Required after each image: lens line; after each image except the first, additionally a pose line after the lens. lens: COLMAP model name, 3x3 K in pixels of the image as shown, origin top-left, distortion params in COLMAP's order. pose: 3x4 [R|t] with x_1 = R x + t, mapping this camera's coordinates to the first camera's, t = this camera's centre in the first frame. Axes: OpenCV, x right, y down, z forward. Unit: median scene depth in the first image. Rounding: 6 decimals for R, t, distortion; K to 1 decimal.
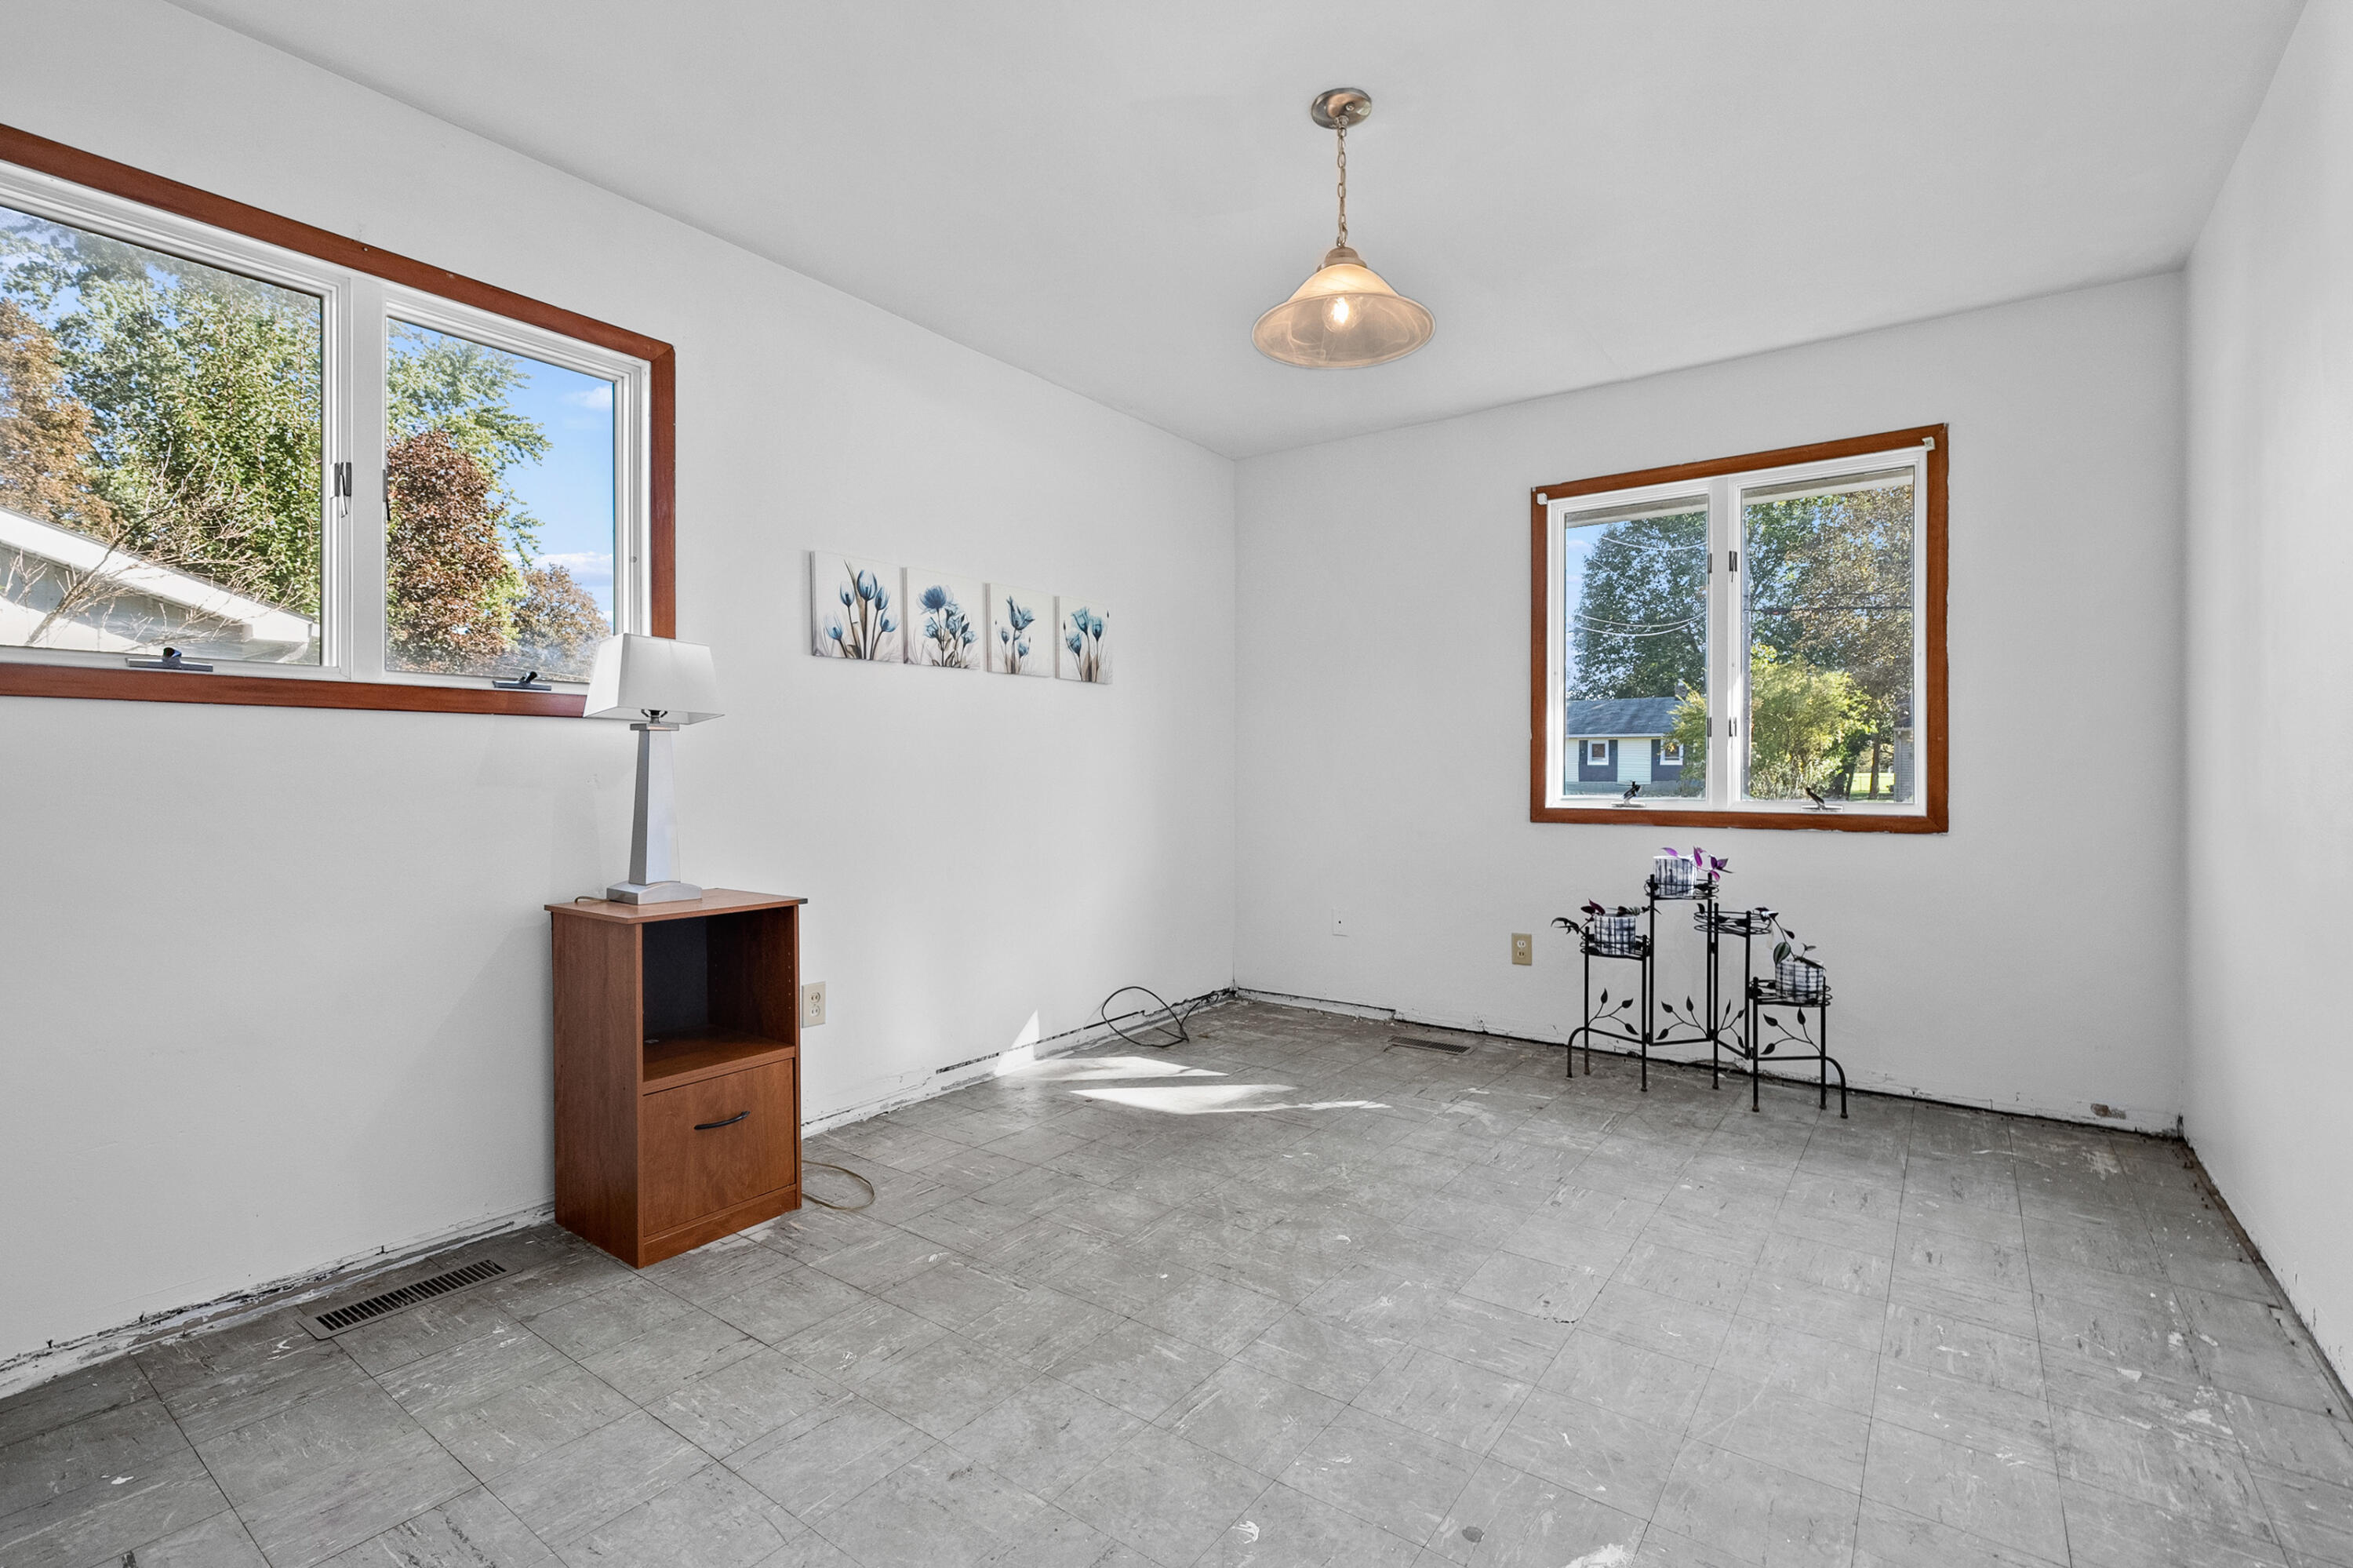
lens RADIAL K [[1059.2, 0, 1167.9], [0, 1059.2, 776.4], [0, 0, 1]] dist [-0.008606, 0.001240]
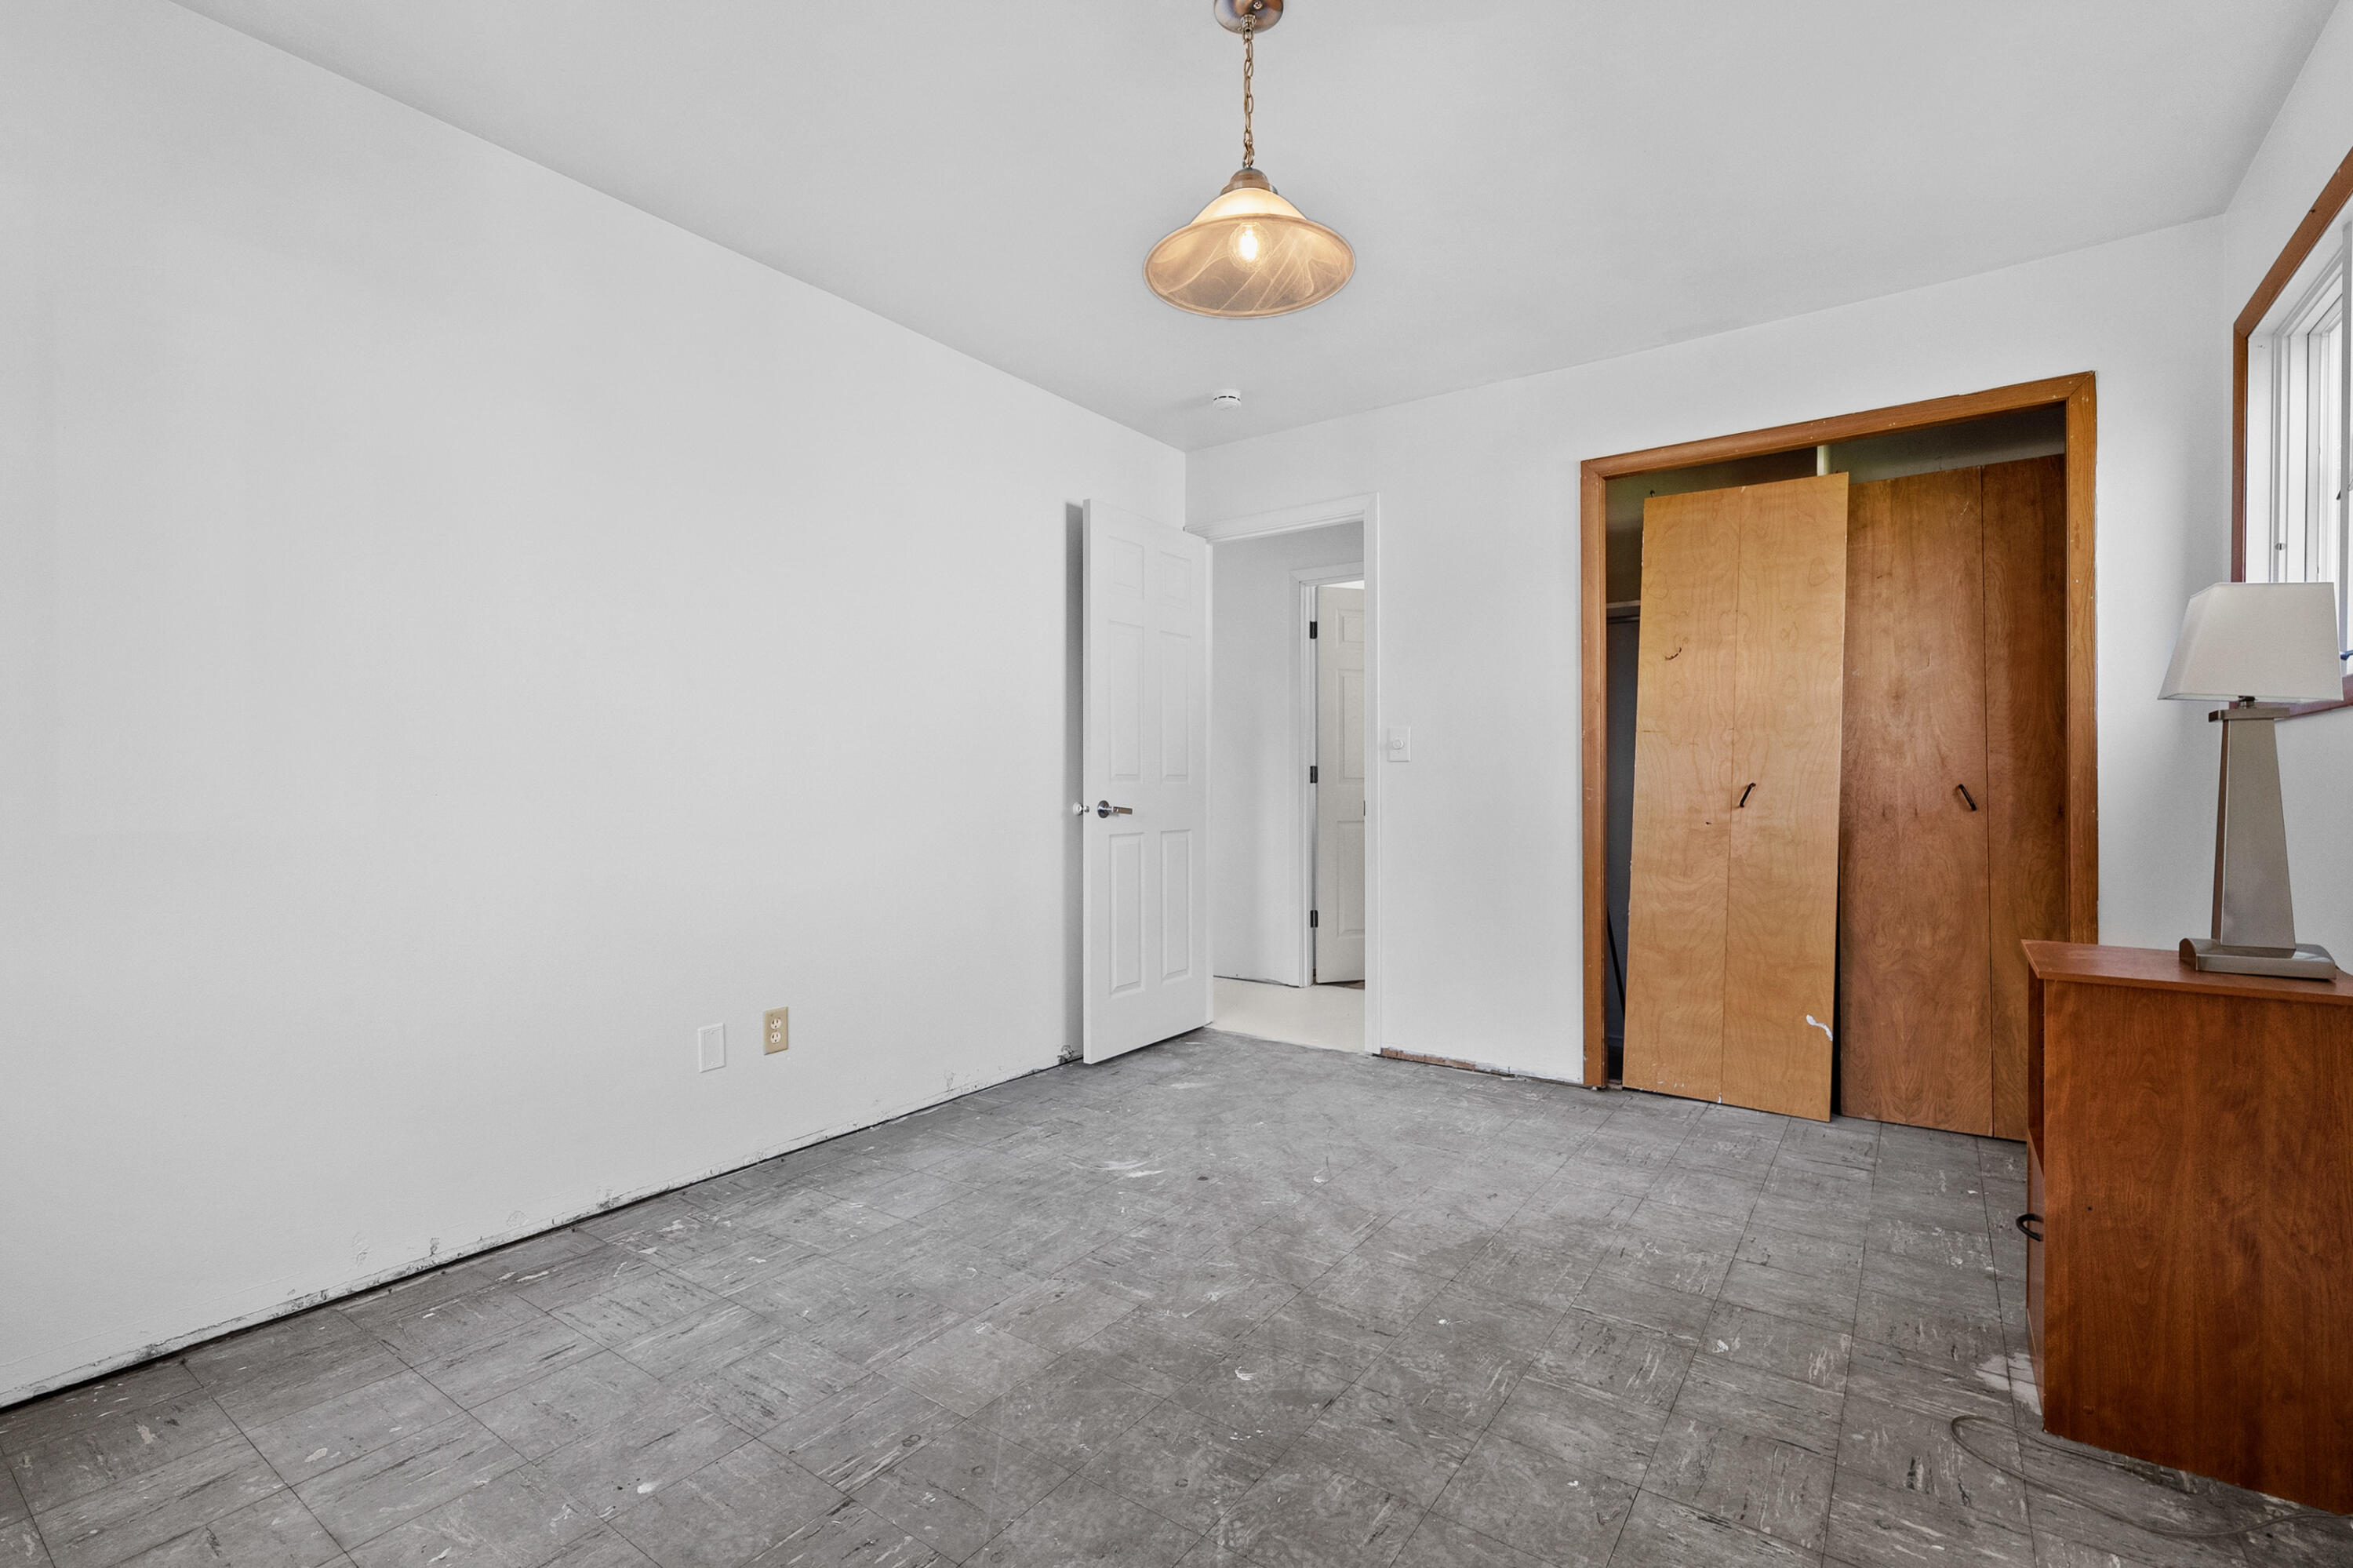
lens RADIAL K [[1059.2, 0, 1186.5], [0, 1059.2, 788.5], [0, 0, 1]] dist [-0.008606, 0.001240]
pose [[-0.999308, 0.000604, -0.037199, 0.263547], [0.000359, 0.999978, 0.006596, -0.003400], [0.037202, 0.006578, -0.999286, 1.974296]]
